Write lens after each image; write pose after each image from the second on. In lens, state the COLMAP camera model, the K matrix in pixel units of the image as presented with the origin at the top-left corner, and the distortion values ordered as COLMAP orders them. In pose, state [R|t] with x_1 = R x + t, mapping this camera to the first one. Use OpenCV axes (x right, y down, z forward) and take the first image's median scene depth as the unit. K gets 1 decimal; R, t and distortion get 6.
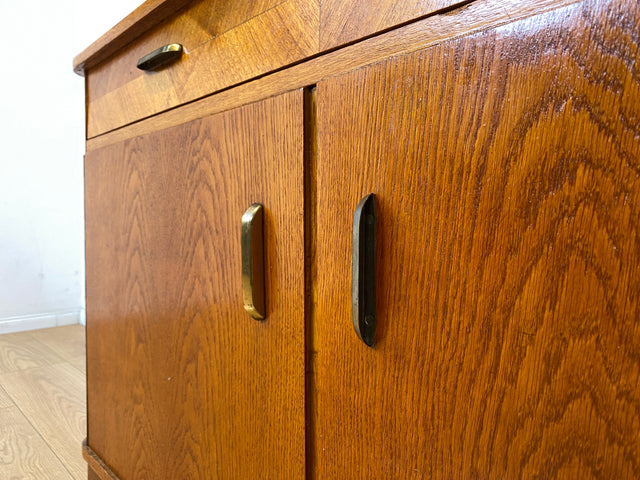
lens RADIAL K [[488.9, 0, 321.3], [0, 488.9, 236.2], [0, 0, 1]] dist [0.032179, -0.037774]
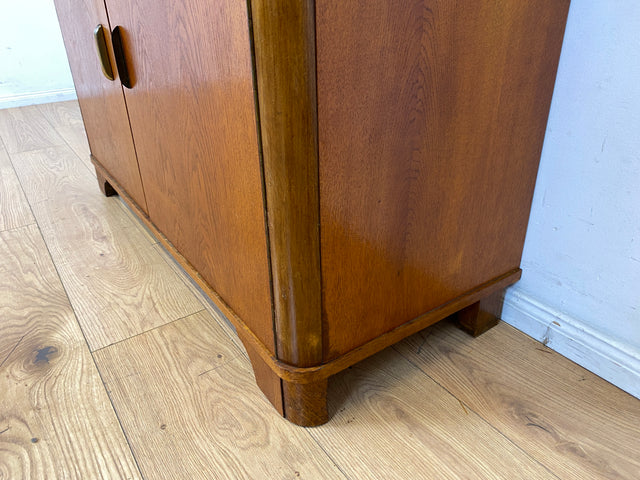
lens RADIAL K [[488.9, 0, 315.2], [0, 488.9, 235.0], [0, 0, 1]] dist [0.032179, -0.037774]
pose [[0.989148, 0.041875, -0.140828, 1.047073], [0.022118, 0.905155, 0.424505, -0.115459], [0.145247, -0.423013, 0.894406, -1.092906]]
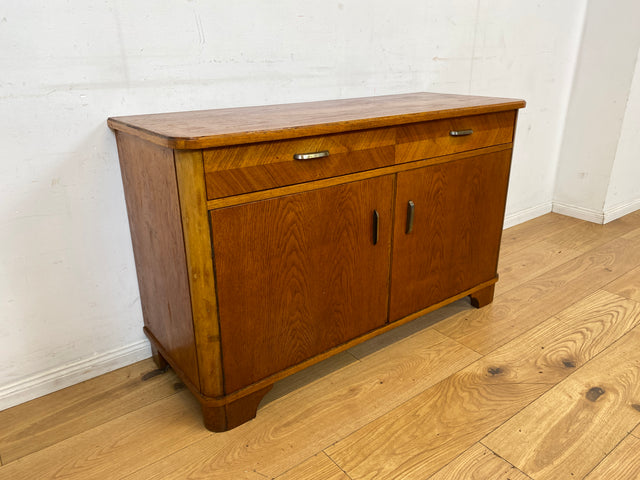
lens RADIAL K [[488.9, 0, 318.7], [0, 488.9, 245.3], [0, 0, 1]] dist [0.032179, -0.037774]
pose [[0.094021, -0.367755, 0.925157, -2.803680], [0.044150, 0.929900, 0.365154, -0.905834], [-0.994591, 0.006514, 0.103667, 0.935011]]
